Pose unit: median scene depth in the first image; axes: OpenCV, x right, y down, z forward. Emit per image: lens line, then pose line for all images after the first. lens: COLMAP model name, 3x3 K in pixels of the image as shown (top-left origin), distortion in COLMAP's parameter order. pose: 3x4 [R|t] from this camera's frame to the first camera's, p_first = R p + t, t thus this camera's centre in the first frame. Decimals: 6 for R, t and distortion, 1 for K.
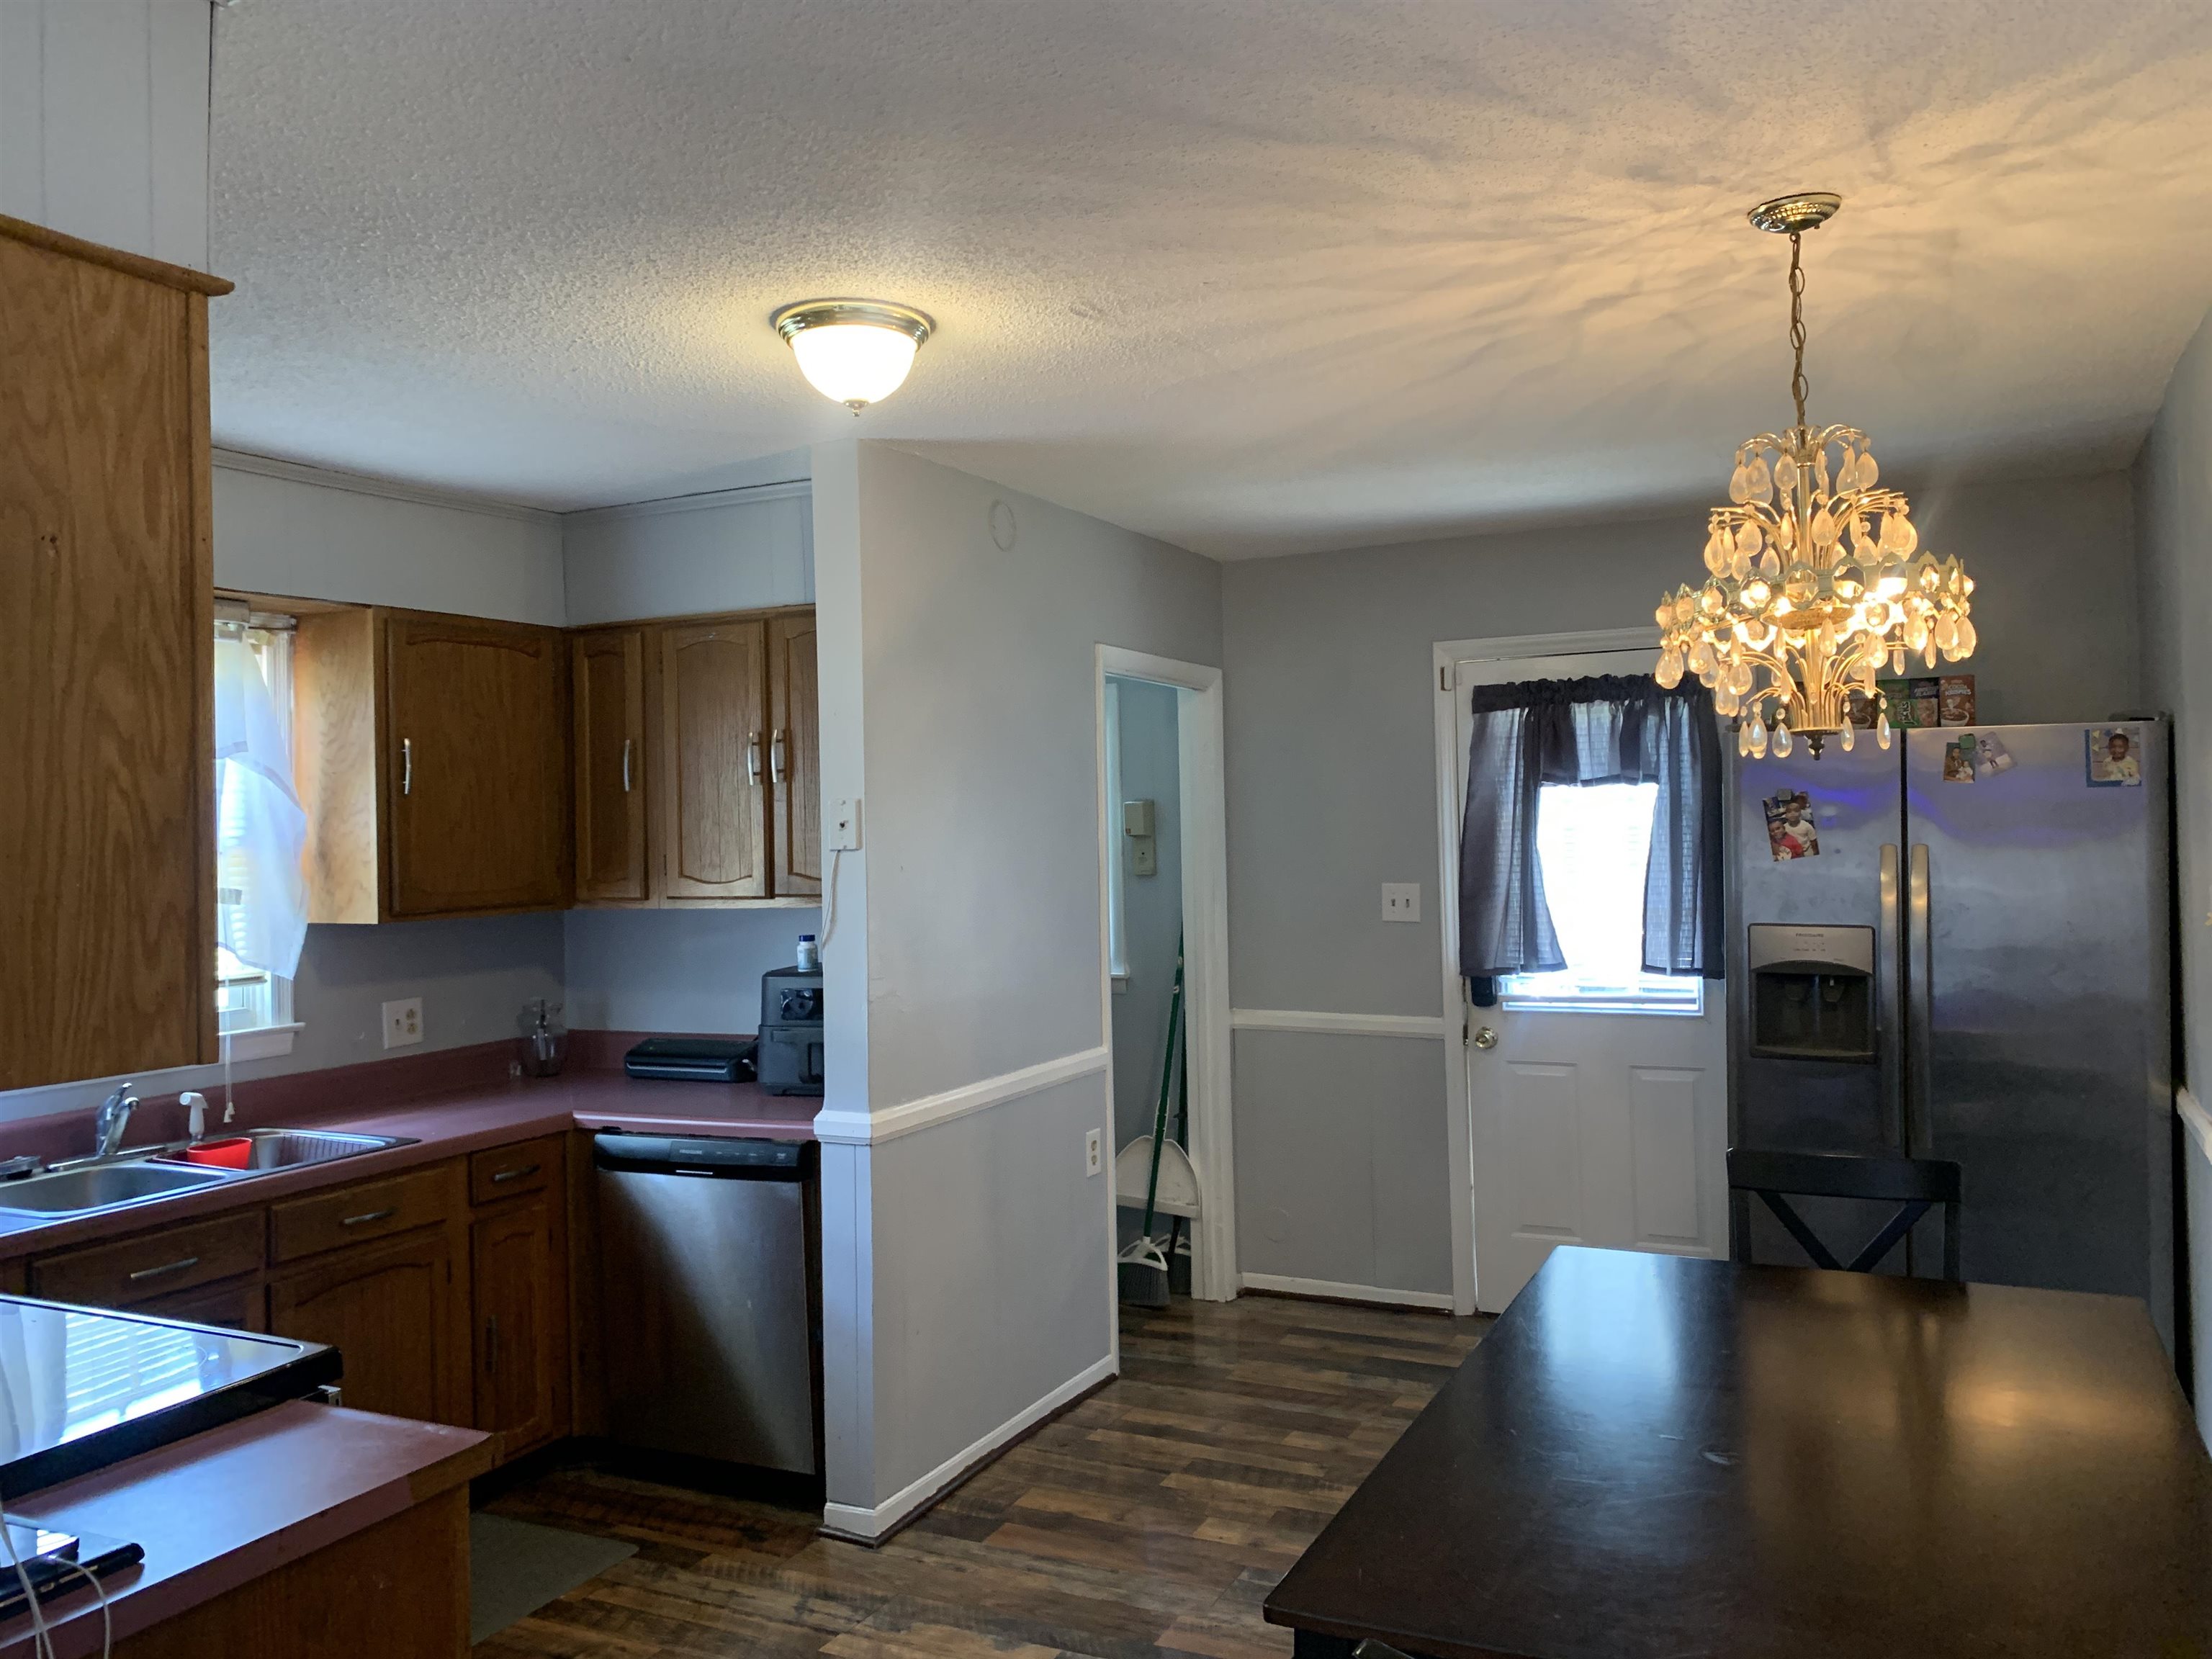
lens RADIAL K [[1700.5, 0, 1108.1], [0, 1700.5, 809.7], [0, 0, 1]] dist [0.052421, -0.060669]
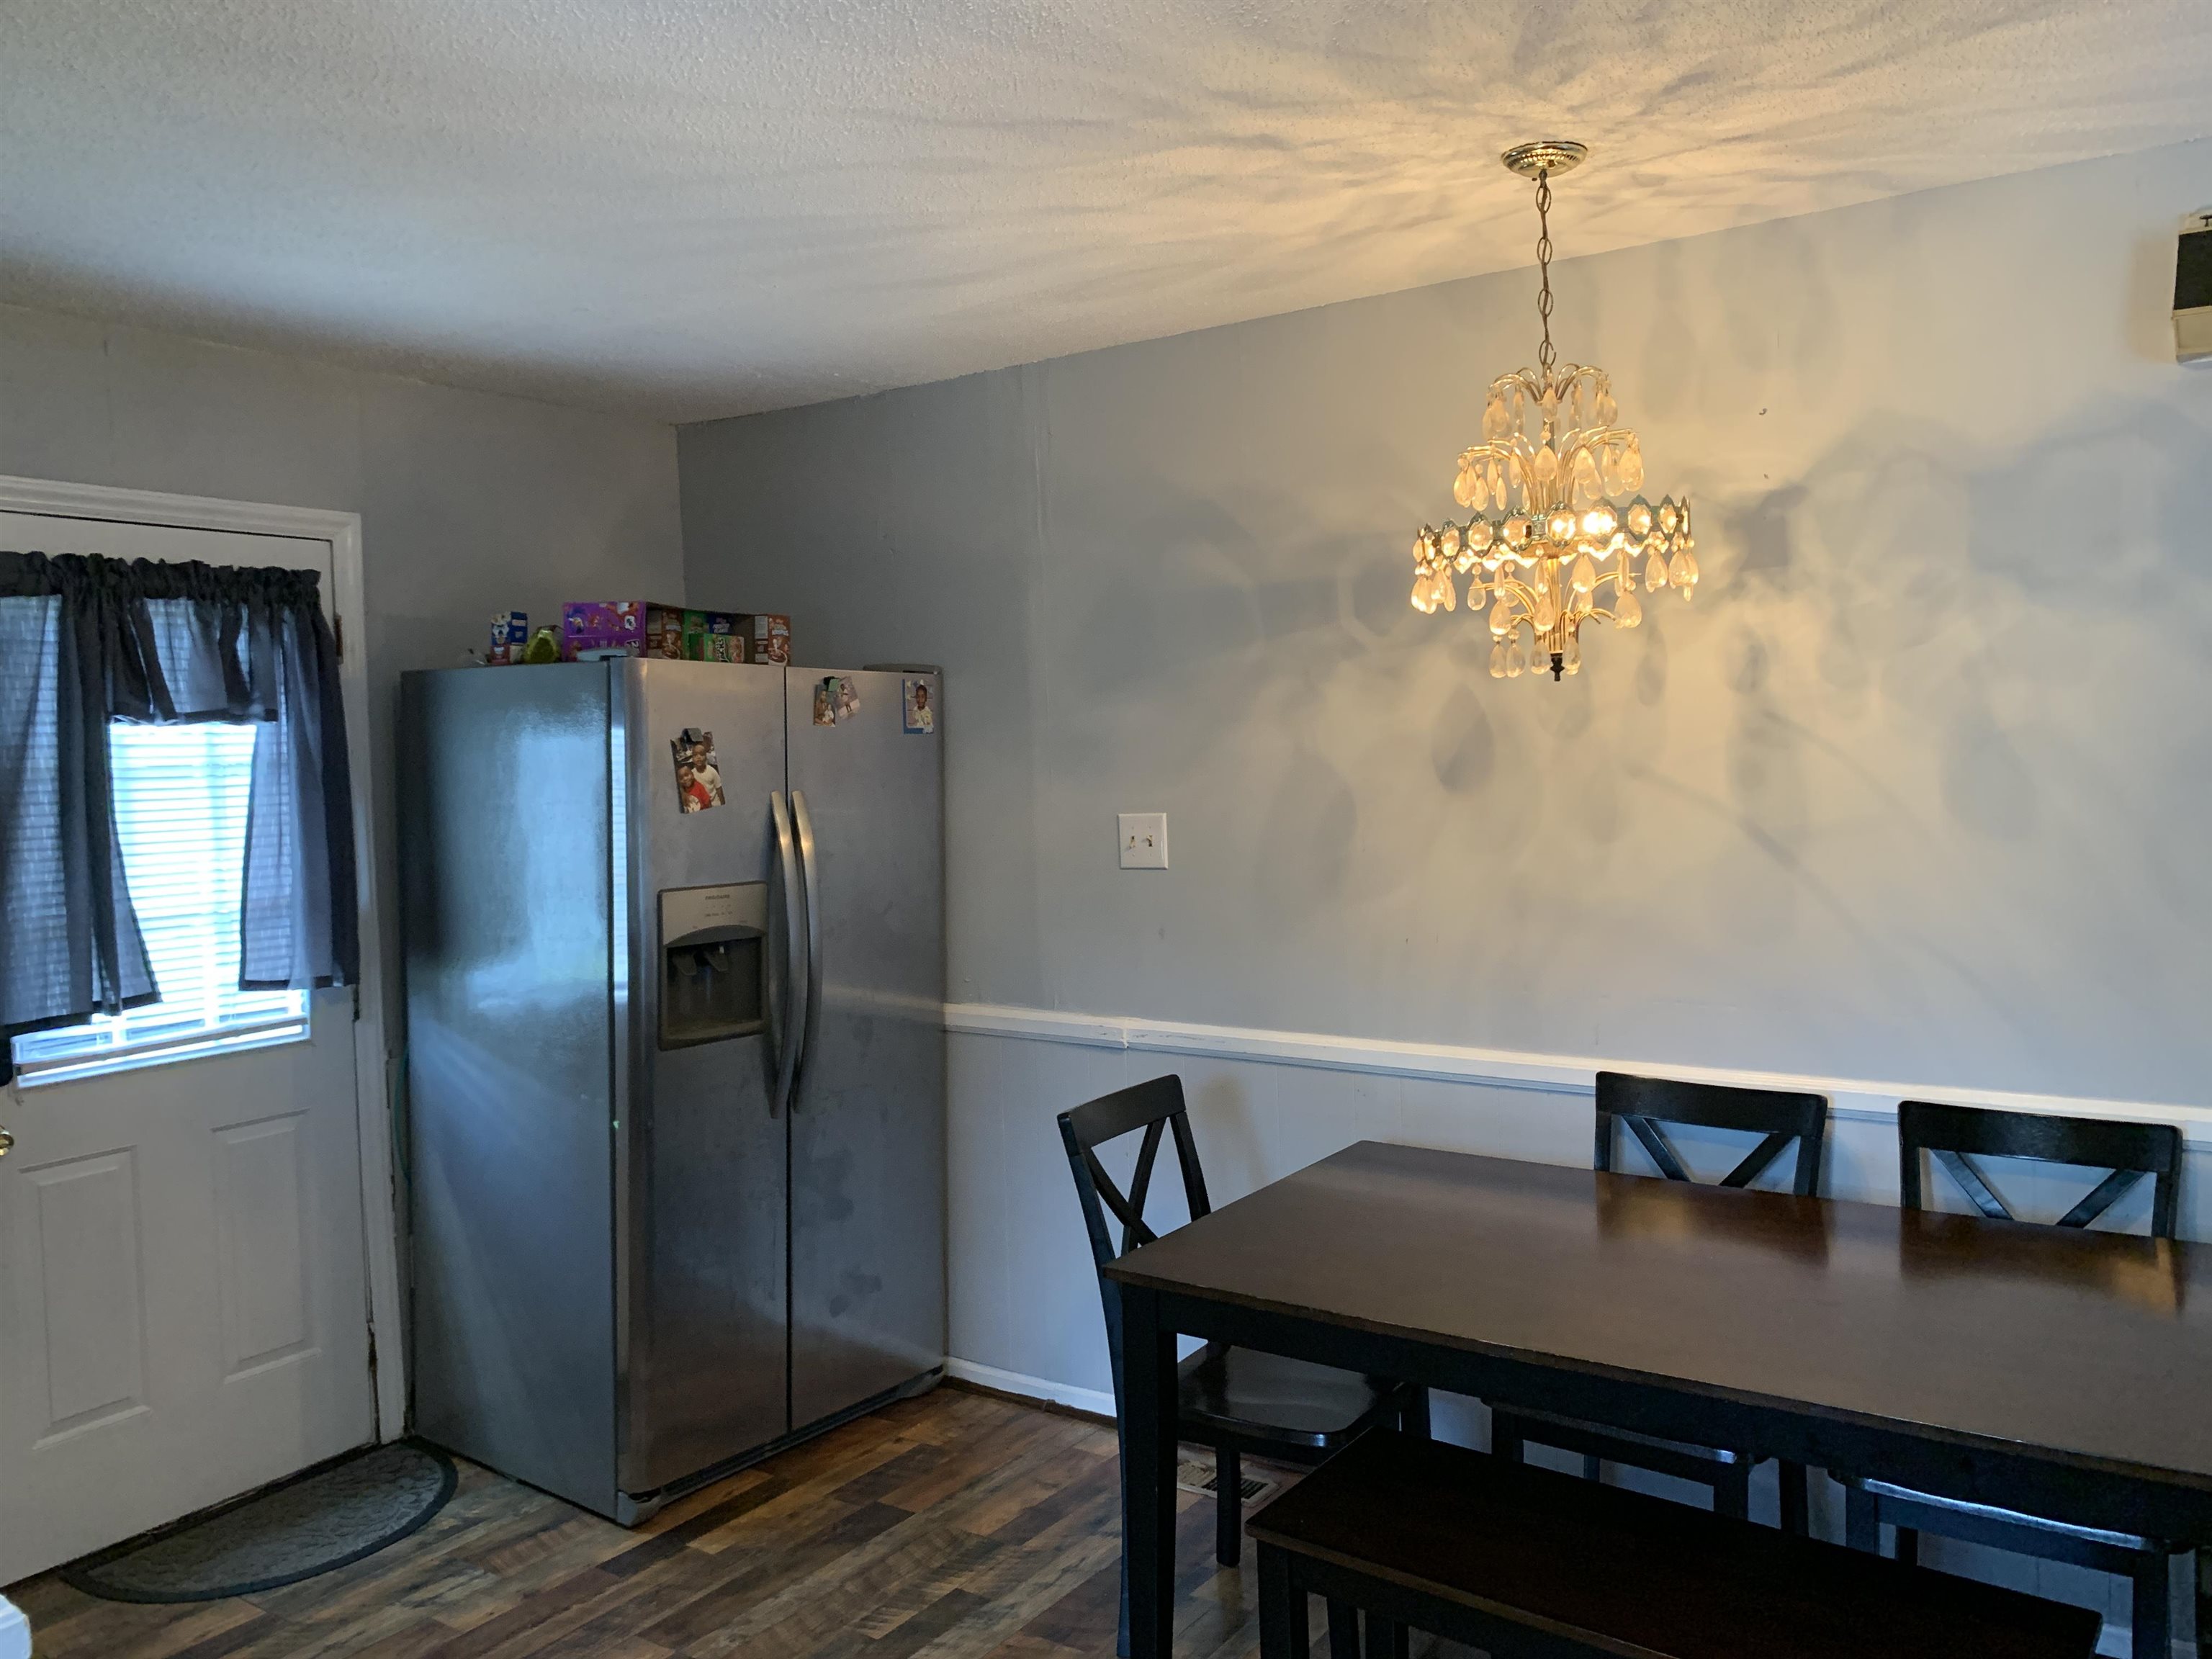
lens RADIAL K [[1700.5, 0, 1109.0], [0, 1700.5, 841.0], [0, 0, 1]] dist [0.052421, -0.060669]
pose [[0.132148, -0.032966, 0.990682, -0.421394], [0.016018, 0.999387, 0.031120, 0.020844], [-0.991101, 0.011756, 0.132595, 0.686346]]
